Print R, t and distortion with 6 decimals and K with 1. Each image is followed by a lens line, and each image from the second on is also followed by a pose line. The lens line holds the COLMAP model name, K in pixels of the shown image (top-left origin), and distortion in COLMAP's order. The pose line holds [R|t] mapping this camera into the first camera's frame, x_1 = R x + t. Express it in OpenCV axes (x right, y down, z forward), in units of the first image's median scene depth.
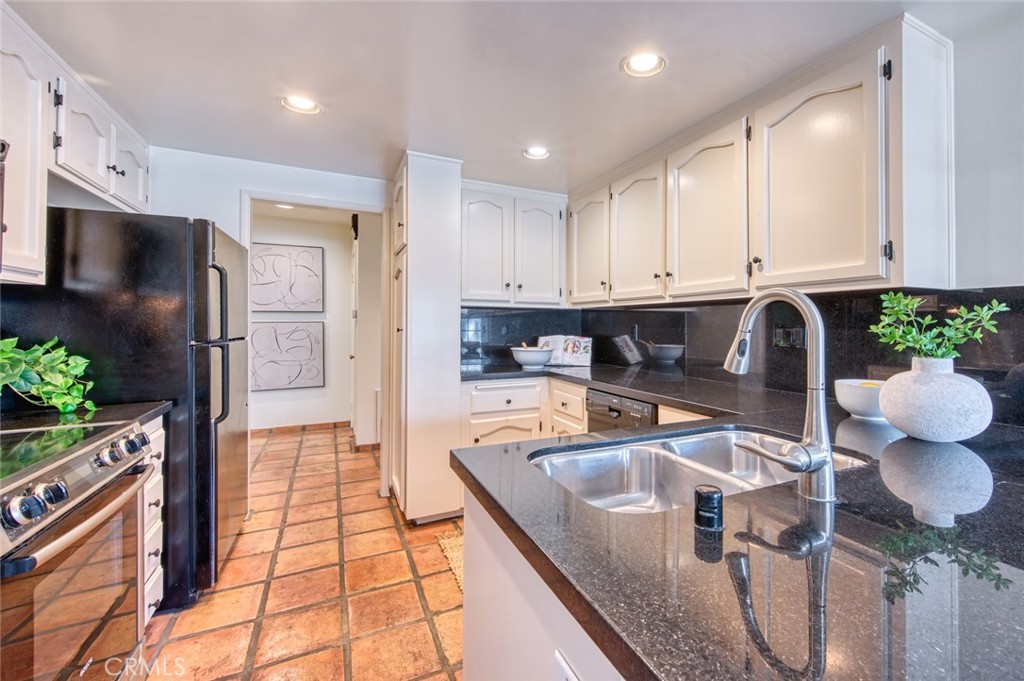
lens RADIAL K [[426.4, 0, 560.0], [0, 426.4, 321.4], [0, 0, 1]] dist [0.002680, -0.000471]
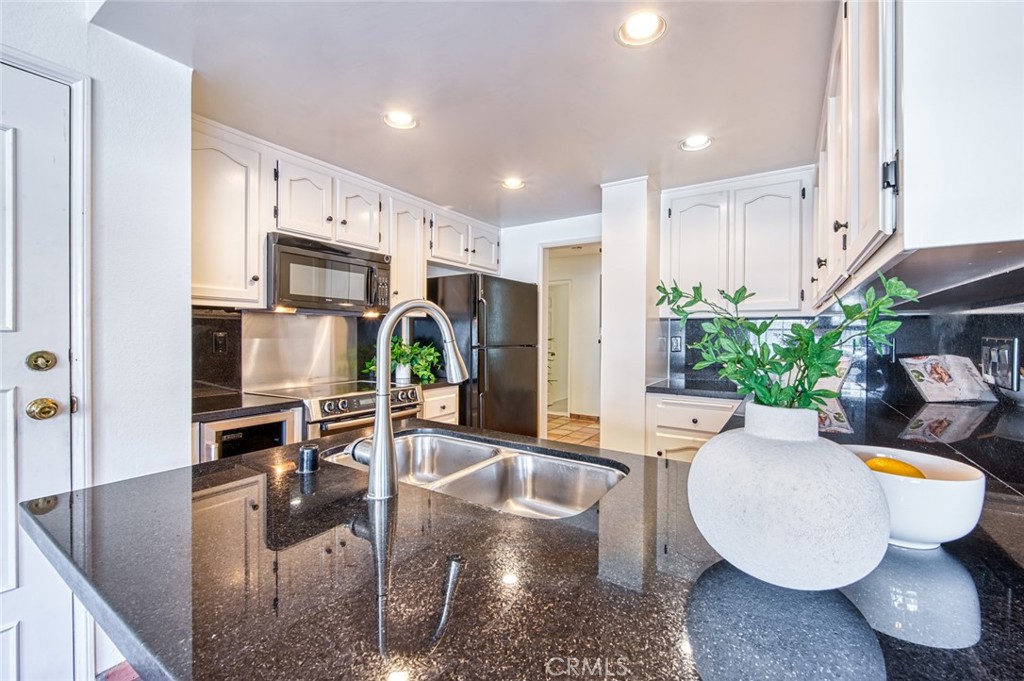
lens RADIAL K [[431.9, 0, 514.5], [0, 431.9, 343.6], [0, 0, 1]] dist [-0.026388, -0.000199]
pose [[0.489962, 0.015693, -0.871603, 0.511809], [0.003476, 0.999795, 0.019954, 0.002280], [0.871737, -0.012806, 0.489807, 0.221339]]
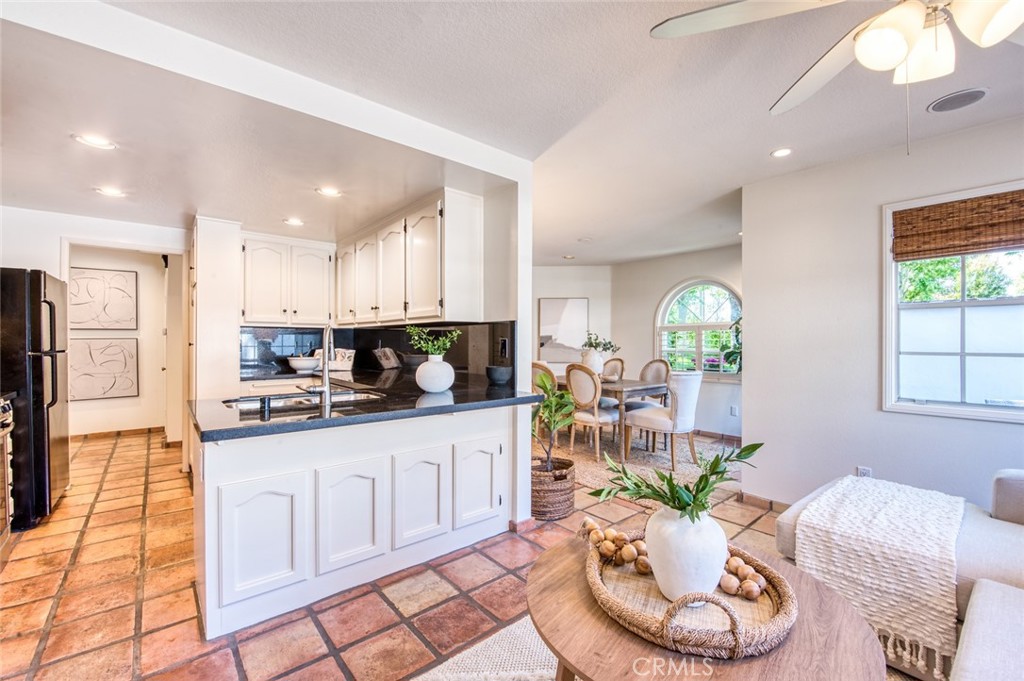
lens RADIAL K [[431.9, 0, 509.1], [0, 431.9, 337.4], [0, 0, 1]] dist [-0.026388, -0.000199]
pose [[0.980061, -0.002140, 0.198687, 0.359022], [0.001717, 0.999996, 0.002299, -0.003743], [-0.198691, -0.001912, 0.980060, -0.556029]]
